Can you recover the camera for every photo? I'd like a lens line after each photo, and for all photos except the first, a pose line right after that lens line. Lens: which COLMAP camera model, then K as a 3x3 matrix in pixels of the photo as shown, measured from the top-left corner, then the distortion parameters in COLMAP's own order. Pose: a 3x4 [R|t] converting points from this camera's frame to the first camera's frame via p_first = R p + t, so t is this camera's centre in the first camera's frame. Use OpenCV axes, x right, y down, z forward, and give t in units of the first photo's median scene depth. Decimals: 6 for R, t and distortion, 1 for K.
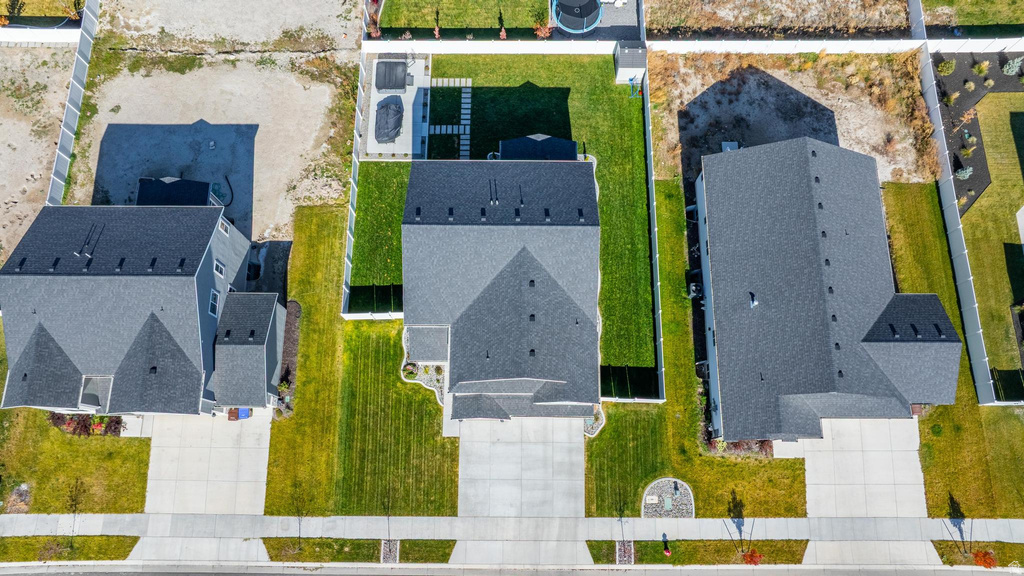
lens RADIAL K [[721.5, 0, 512.0], [0, 721.5, 288.0], [0, 0, 1]] dist [-0.009193, -0.004365]
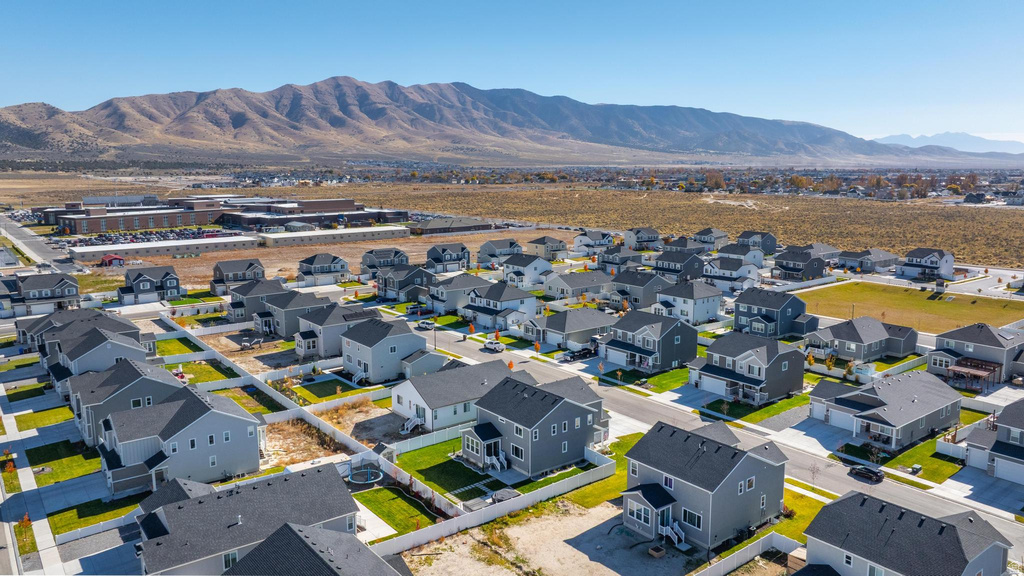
lens RADIAL K [[753.8, 0, 512.0], [0, 753.8, 288.0], [0, 0, 1]] dist [-0.006124, -0.003231]
pose [[-0.615032, -0.130418, 0.777642, -1.319395], [0.759830, 0.165508, 0.628701, -1.255142], [-0.210700, 0.977547, -0.002698, 0.581054]]
